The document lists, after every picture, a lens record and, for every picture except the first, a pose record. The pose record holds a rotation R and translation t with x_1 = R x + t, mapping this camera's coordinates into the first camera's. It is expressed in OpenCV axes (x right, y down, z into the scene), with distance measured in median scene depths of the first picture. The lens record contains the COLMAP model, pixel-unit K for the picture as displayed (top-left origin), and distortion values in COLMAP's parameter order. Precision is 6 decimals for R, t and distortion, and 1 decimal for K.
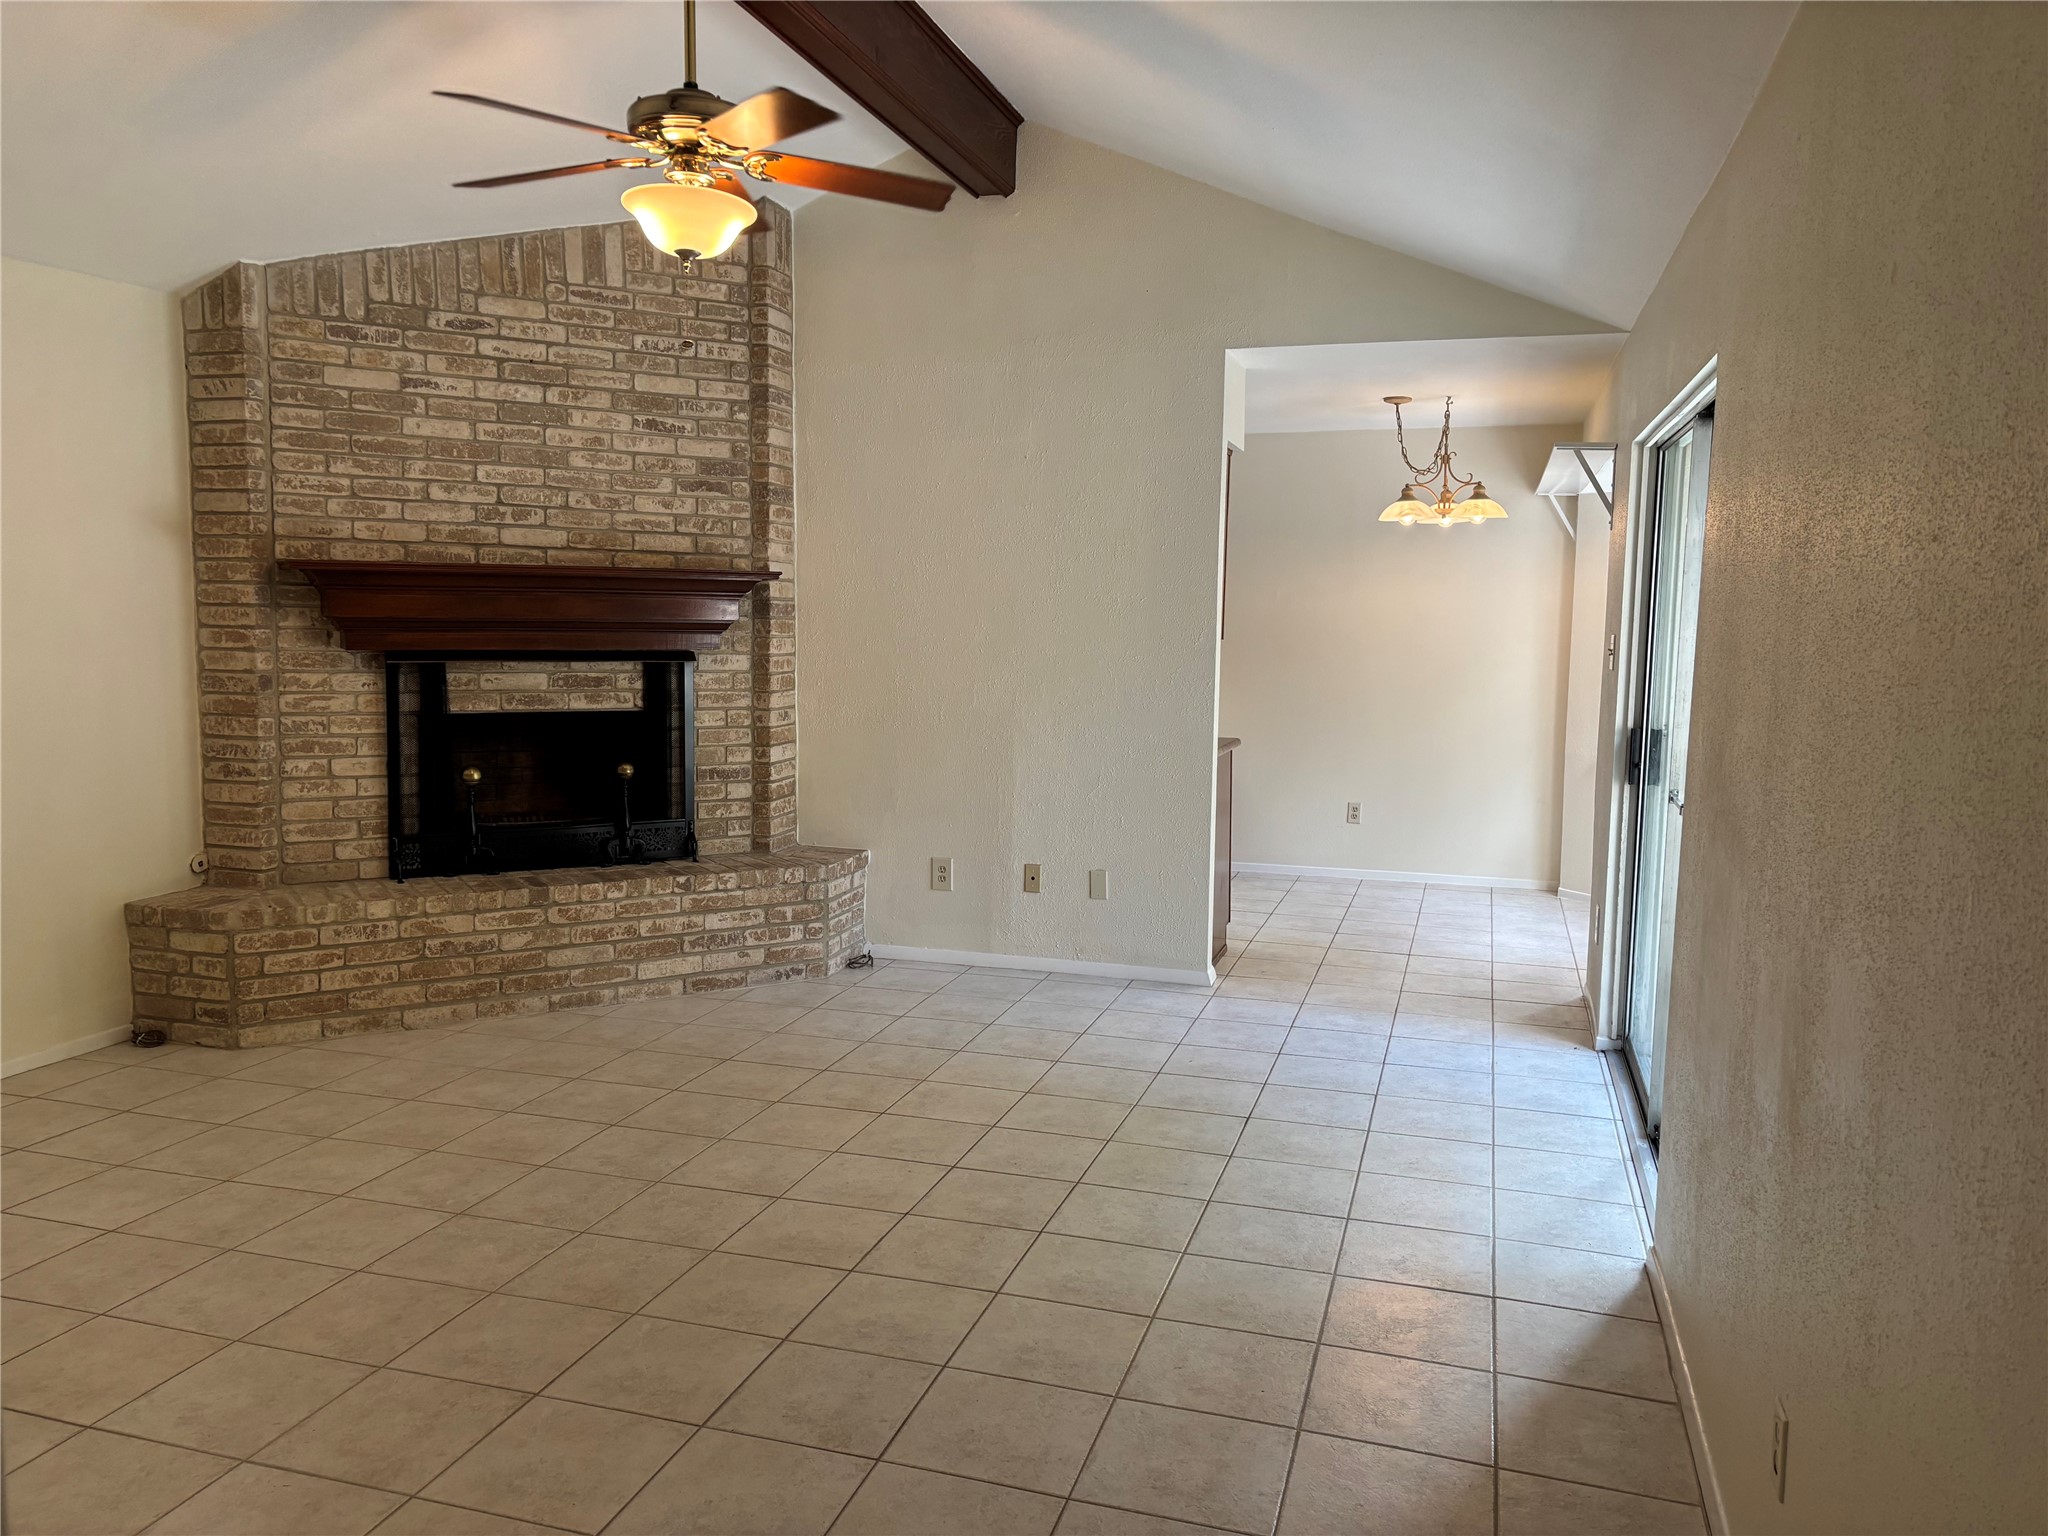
lens RADIAL K [[1541.7, 0, 1014.3], [0, 1541.7, 765.2], [0, 0, 1]] dist [0.064156, -0.003508]
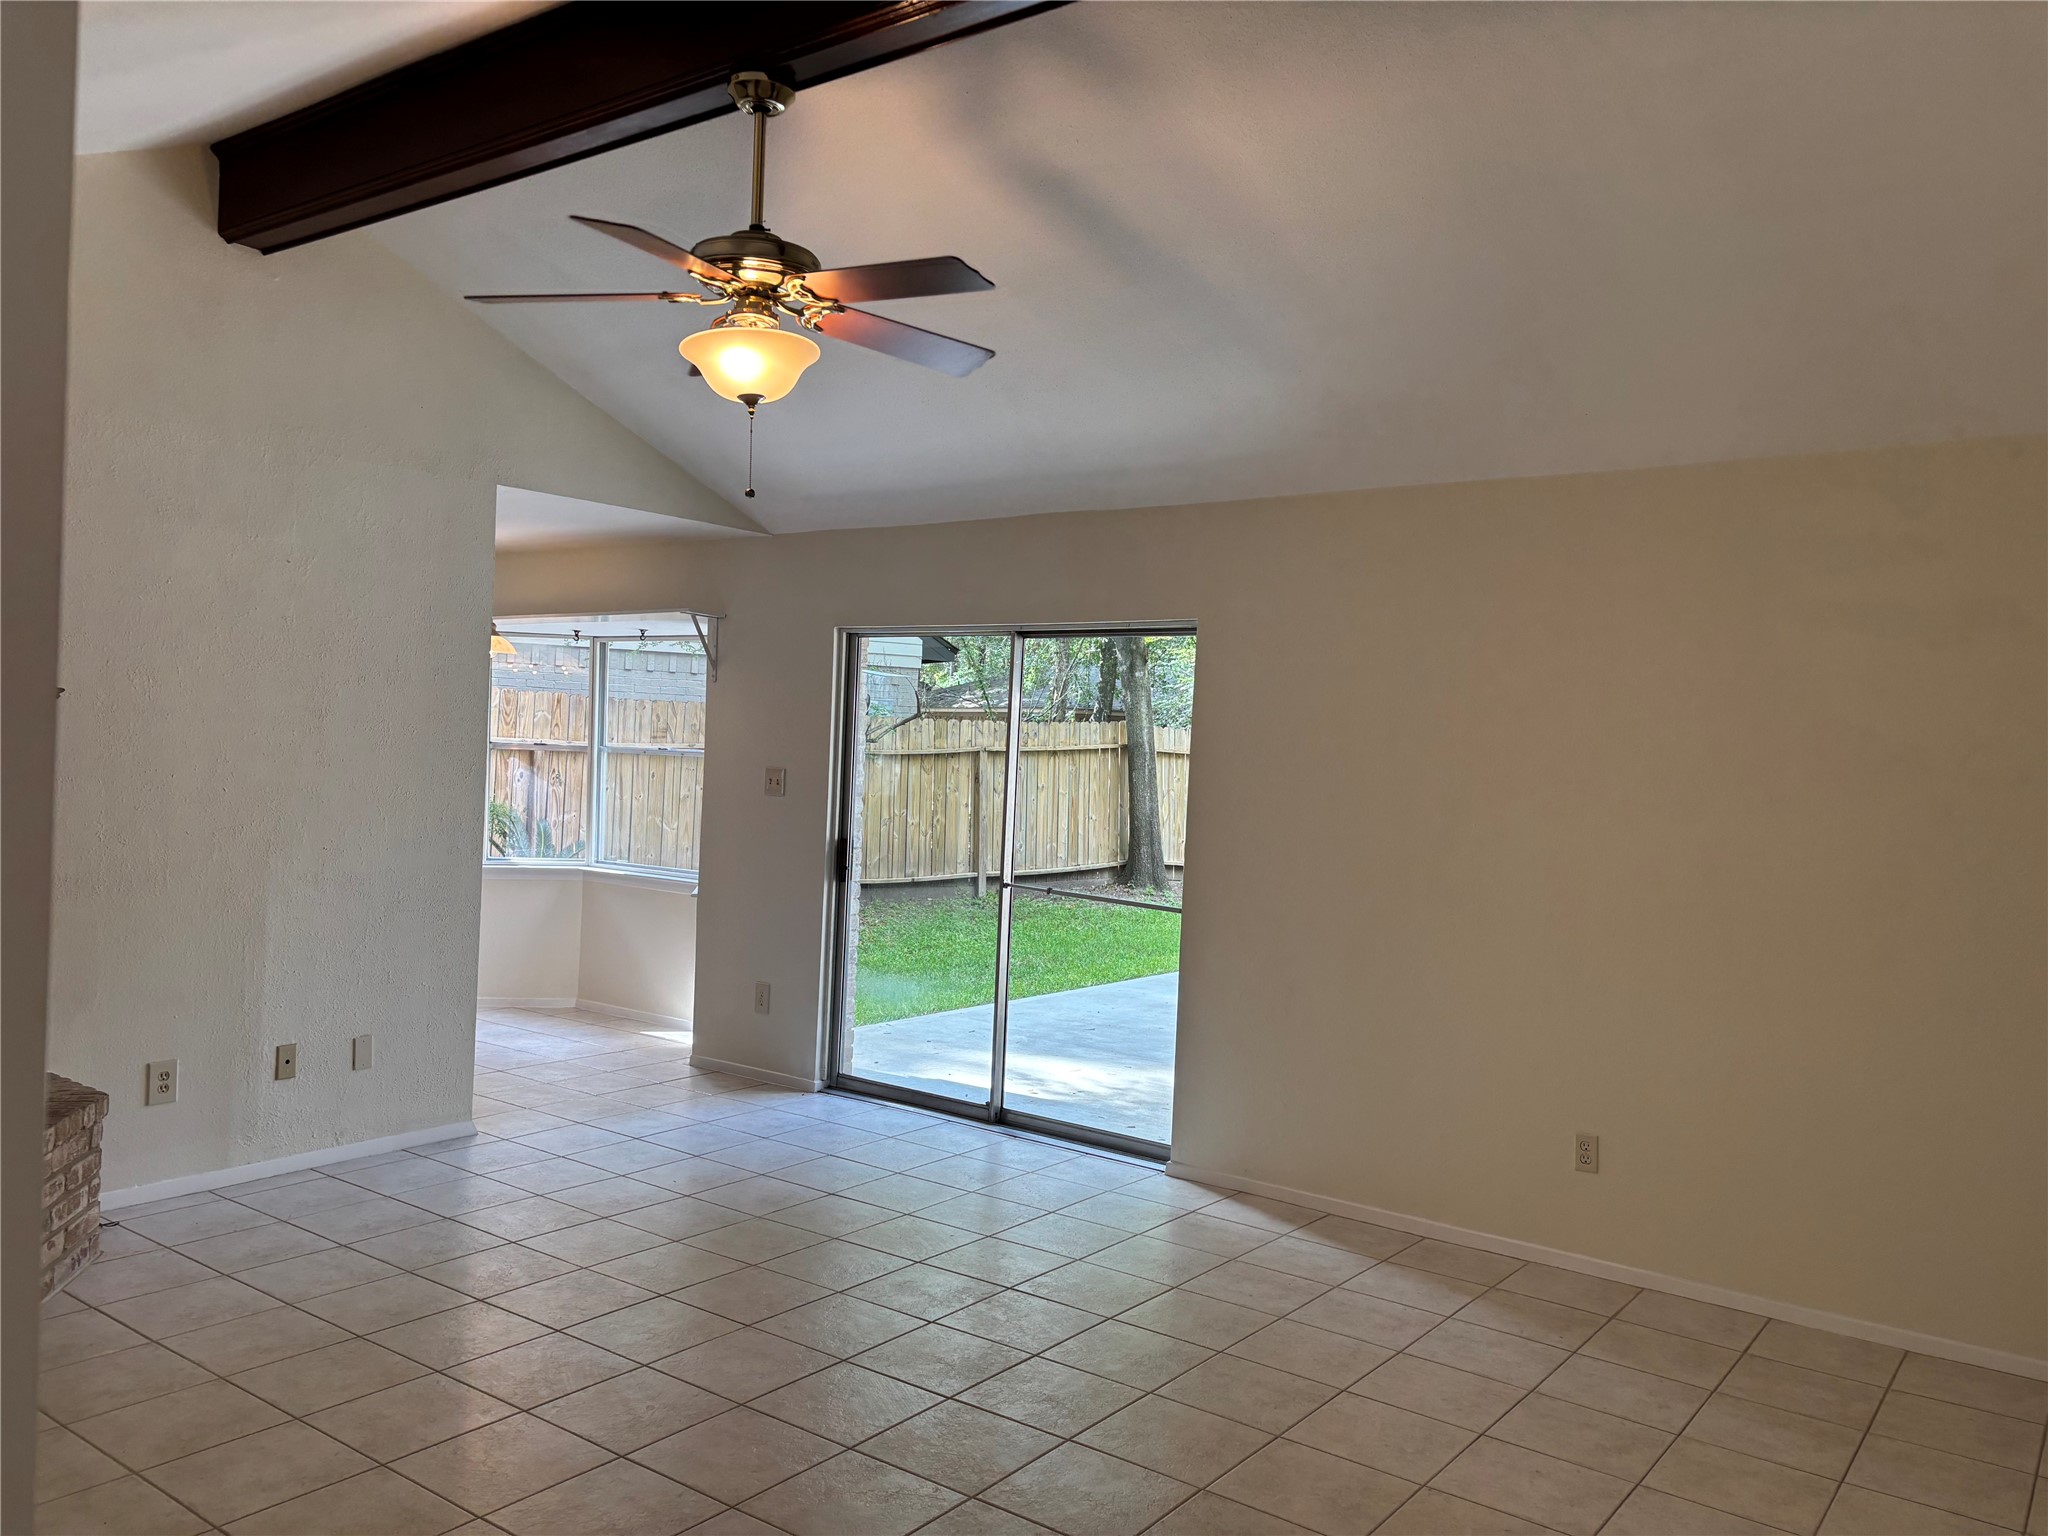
lens RADIAL K [[1561.1, 0, 1019.2], [0, 1561.1, 779.1], [0, 0, 1]] dist [0.074471, -0.001321]
pose [[0.353639, -0.022261, 0.935117, -0.758875], [0.067217, 0.997737, -0.001668, -0.059564], [-0.932964, 0.063445, 0.354335, 0.371985]]
